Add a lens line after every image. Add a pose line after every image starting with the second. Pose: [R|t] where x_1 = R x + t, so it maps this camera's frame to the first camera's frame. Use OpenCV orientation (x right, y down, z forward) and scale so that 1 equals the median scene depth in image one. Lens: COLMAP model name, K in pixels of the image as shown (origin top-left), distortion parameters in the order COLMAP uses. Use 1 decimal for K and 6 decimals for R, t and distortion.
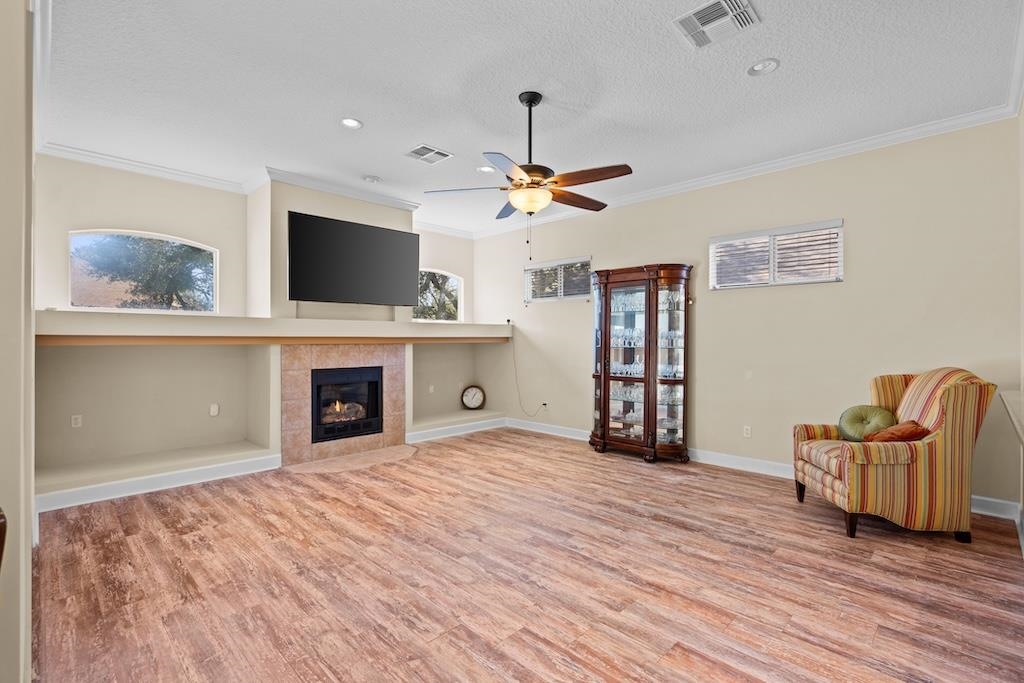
lens RADIAL K [[468.4, 0, 513.4], [0, 468.4, 329.1], [0, 0, 1]] dist [-0.003177, 0.002002]
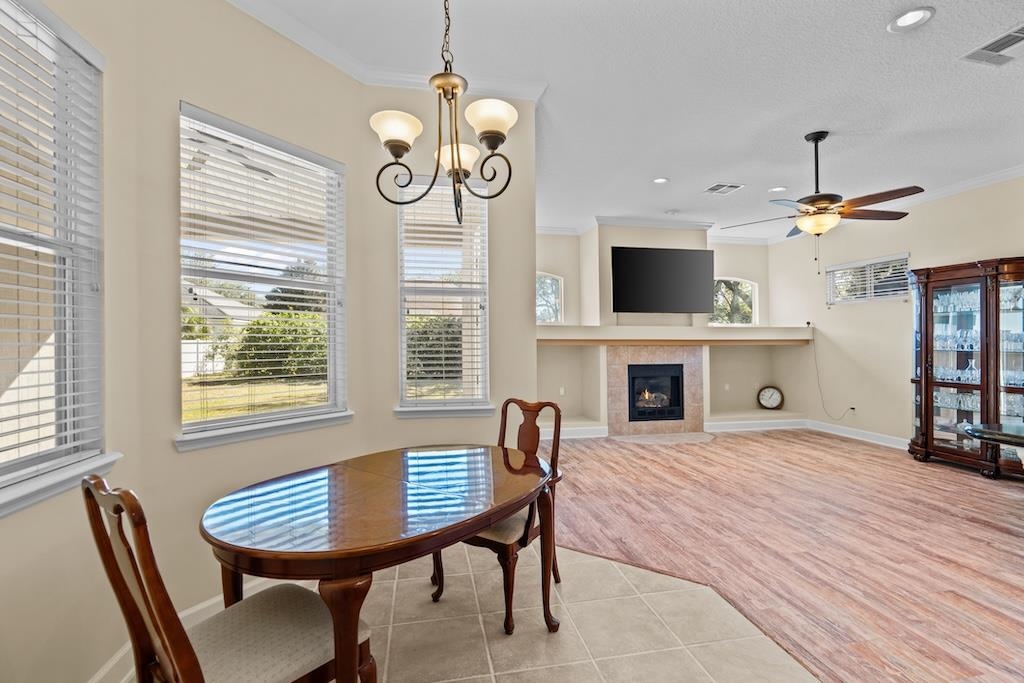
lens RADIAL K [[468.4, 0, 516.0], [0, 468.4, 326.9], [0, 0, 1]] dist [-0.003177, 0.002002]
pose [[0.831380, -0.015592, -0.555485, 0.047050], [0.011156, 0.999873, -0.011369, -0.010101], [0.555592, 0.003255, 0.831449, -0.337815]]
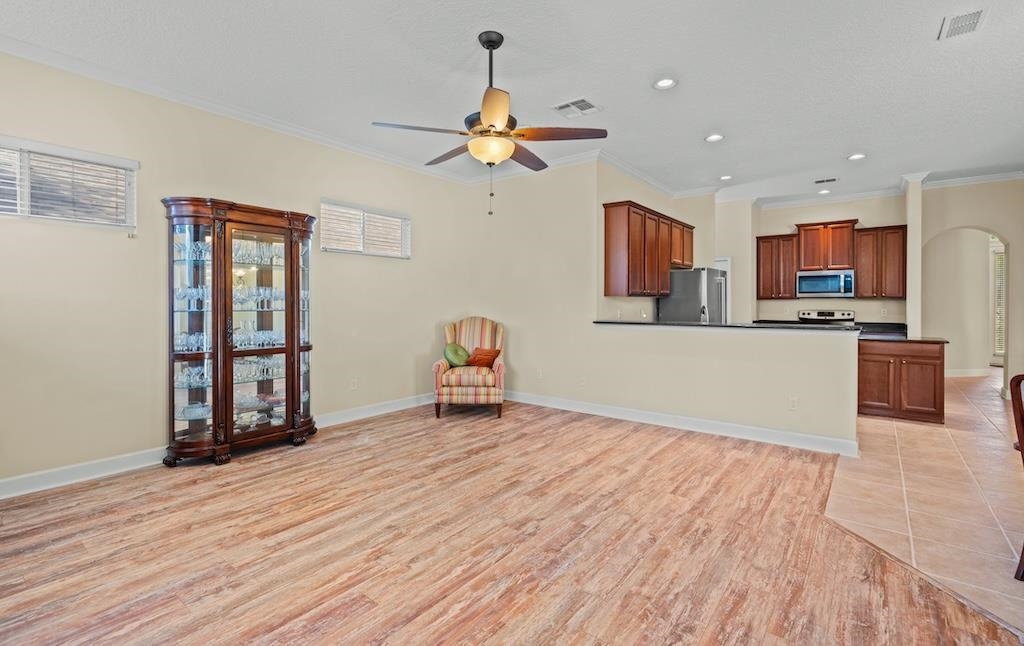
lens RADIAL K [[460.2, 0, 515.5], [0, 460.2, 304.4], [0, 0, 1]] dist [-0.001602, 0.001192]
pose [[-0.115761, -0.004092, 0.993269, -0.749570], [-0.025455, 0.999675, 0.001152, 0.023089], [-0.992951, -0.025151, -0.115827, 0.910060]]
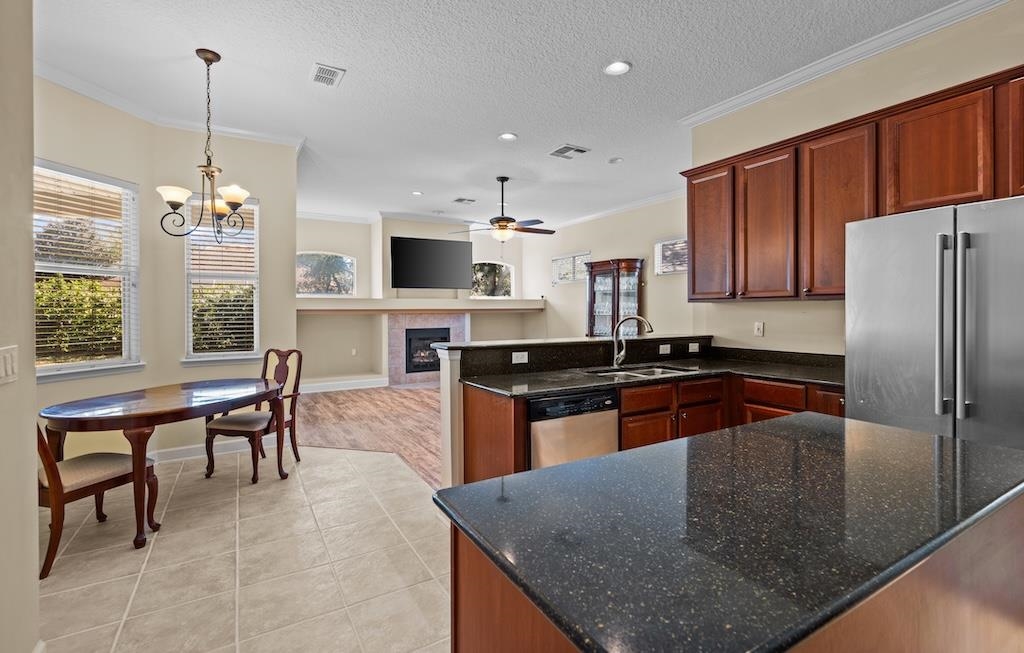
lens RADIAL K [[461.4, 0, 511.0], [0, 461.4, 296.8], [0, 0, 1]] dist [0.003326, 0.000621]
pose [[0.967522, -0.011260, -0.252538, 0.452054], [0.009849, 0.999928, -0.006850, -0.016510], [0.252597, 0.004140, 0.967563, -0.642547]]
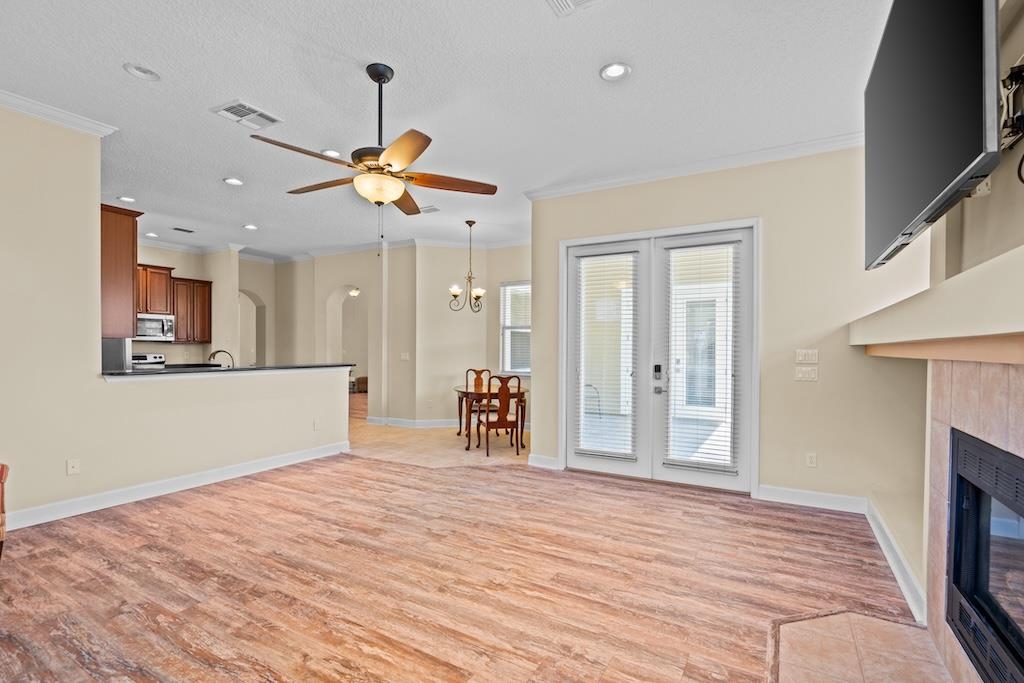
lens RADIAL K [[468.4, 0, 518.1], [0, 468.4, 349.9], [0, 0, 1]] dist [-0.003177, 0.002002]
pose [[-0.966600, -0.005522, -0.256229, 0.007987], [-0.000017, 0.999769, -0.021485, 0.042509], [0.256289, -0.020763, -0.966377, 1.657543]]
